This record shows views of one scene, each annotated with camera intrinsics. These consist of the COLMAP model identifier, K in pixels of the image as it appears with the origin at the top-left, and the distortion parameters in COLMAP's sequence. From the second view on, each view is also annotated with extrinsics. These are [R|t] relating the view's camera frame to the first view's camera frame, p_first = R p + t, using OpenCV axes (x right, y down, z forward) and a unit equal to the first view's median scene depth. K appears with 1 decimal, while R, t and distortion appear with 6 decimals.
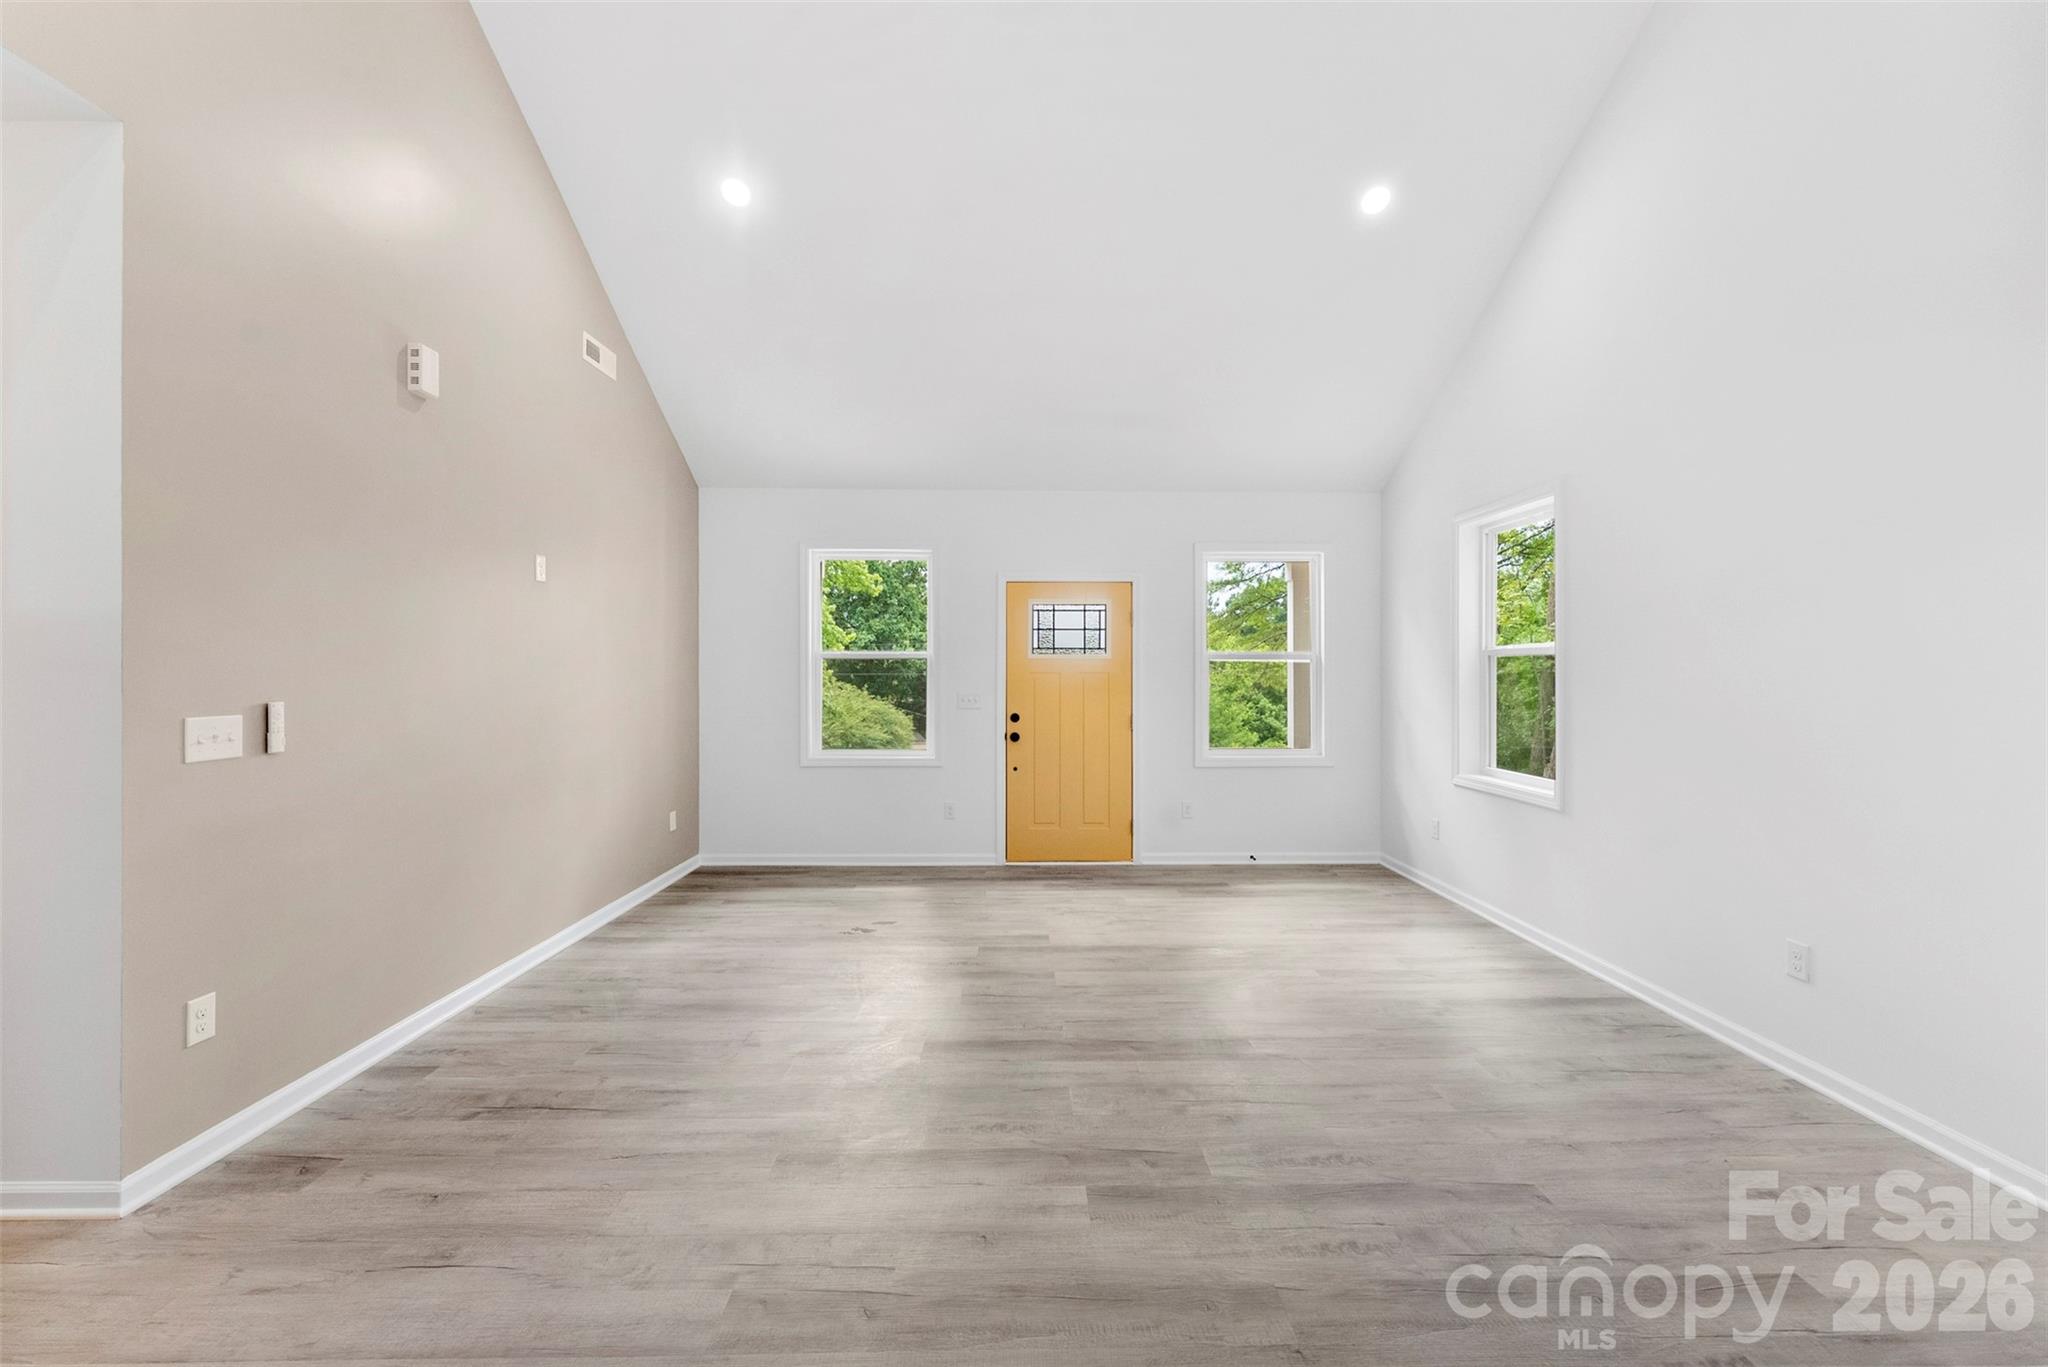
lens RADIAL K [[826.8, 0, 1031.2], [0, 826.8, 671.3], [0, 0, 1]] dist [-0.000261, 0.000047]
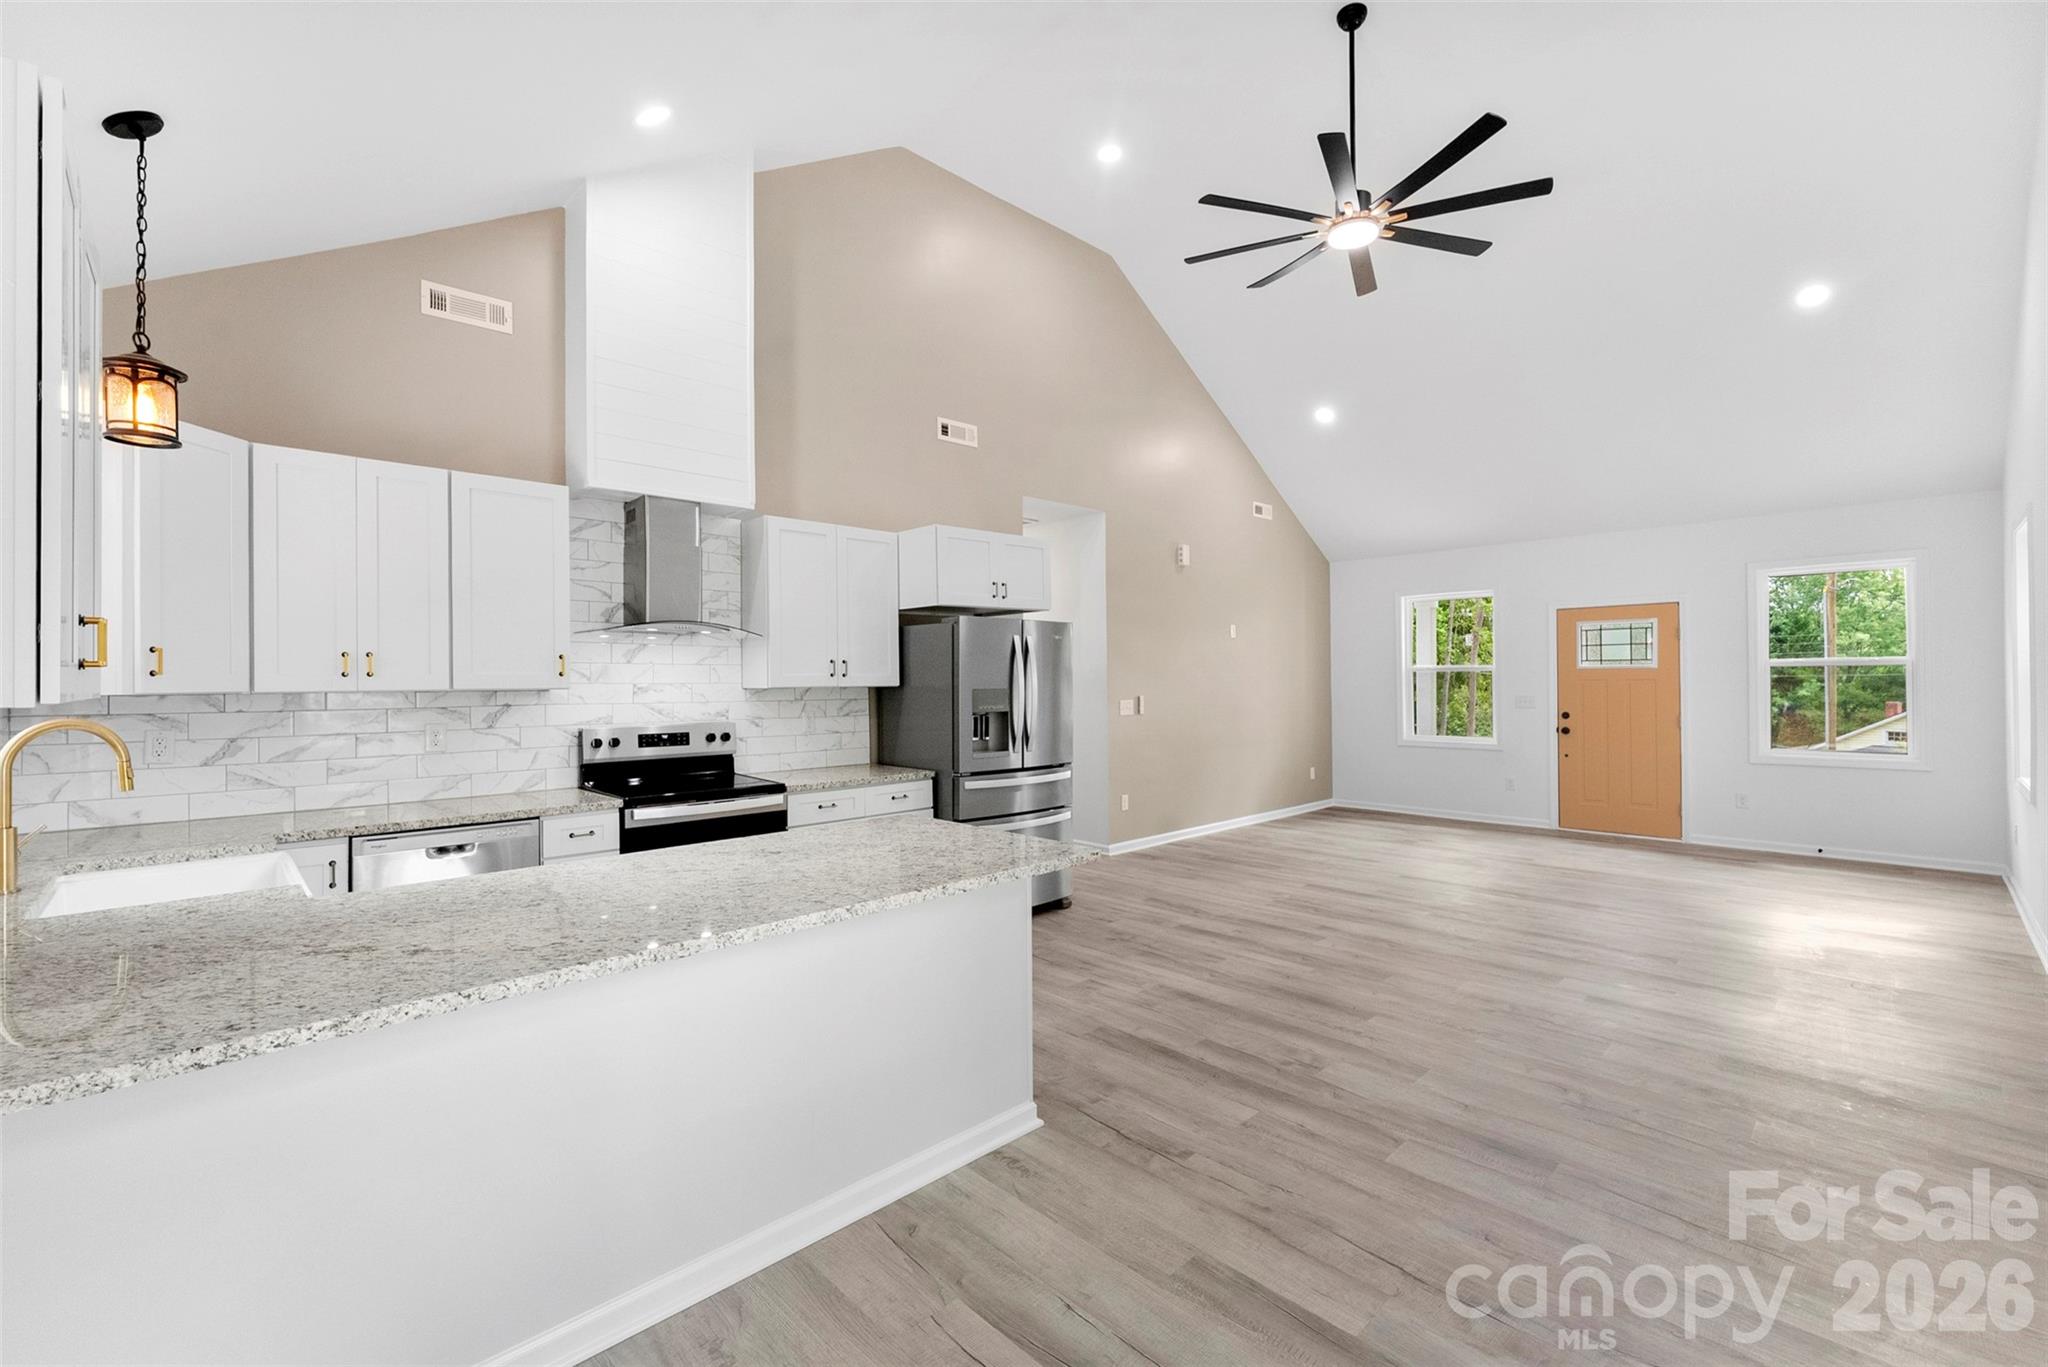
lens RADIAL K [[852.7, 0, 1020.3], [0, 852.7, 672.2], [0, 0, 1]] dist [0.002788, -0.000037]
pose [[0.676912, -0.013631, -0.735938, 0.580543], [0.010926, 0.999904, -0.008470, -0.013629], [0.735983, -0.002308, 0.676996, -0.782436]]
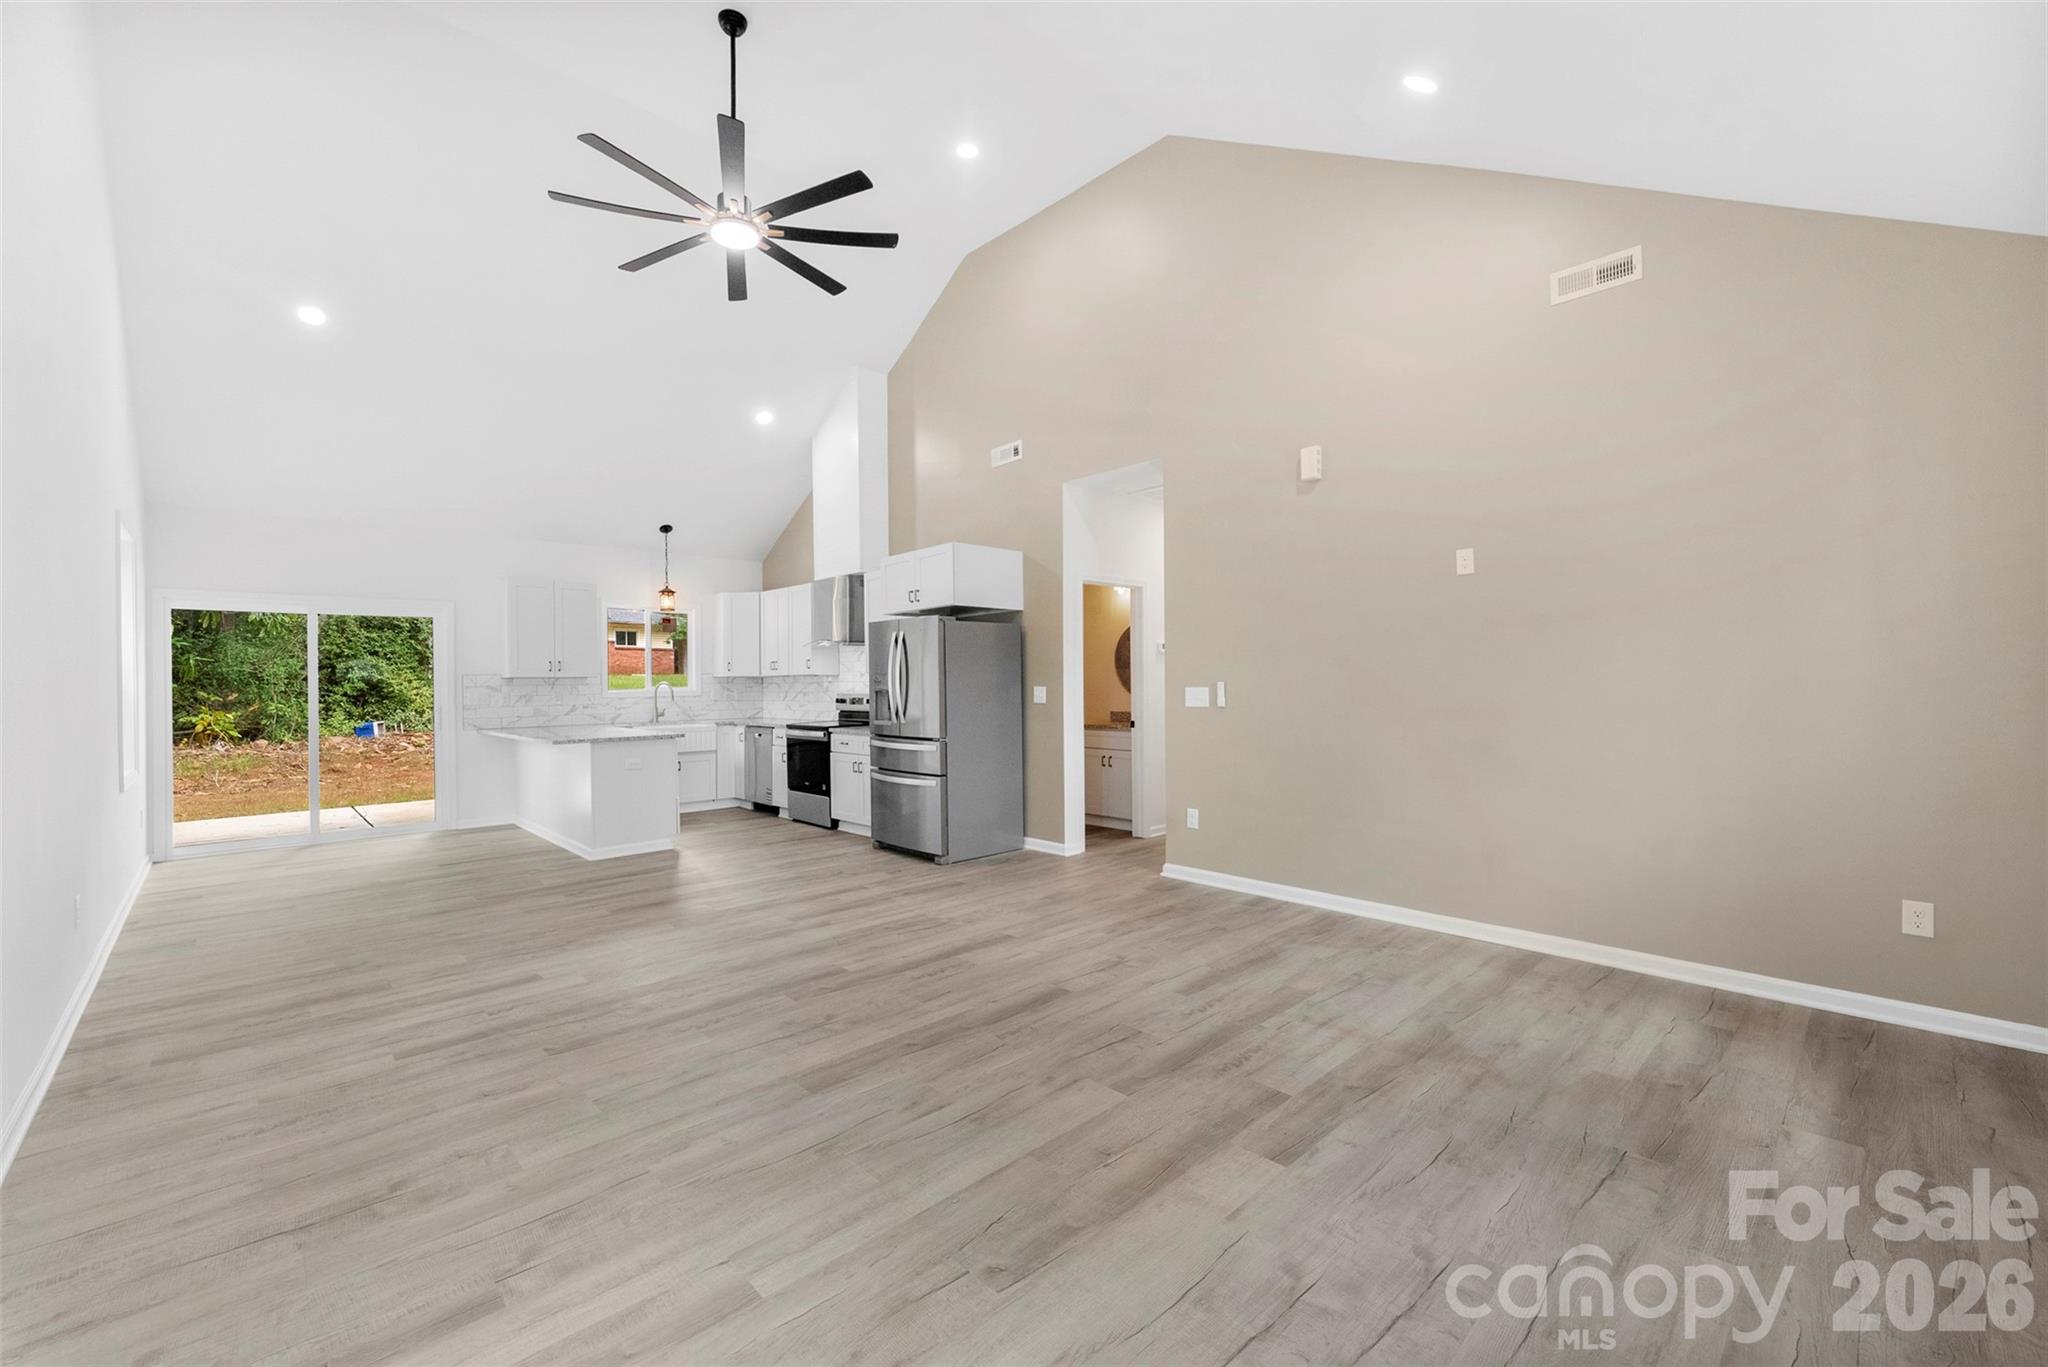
lens RADIAL K [[827.3, 0, 1026.4], [0, 827.3, 690.4], [0, 0, 1]] dist [-0.001312, -0.000149]
pose [[-0.735440, 0.011670, -0.677490, 0.527527], [0.010858, 0.999926, 0.005437, 0.026229], [0.677503, -0.003358, -0.735512, 1.399805]]
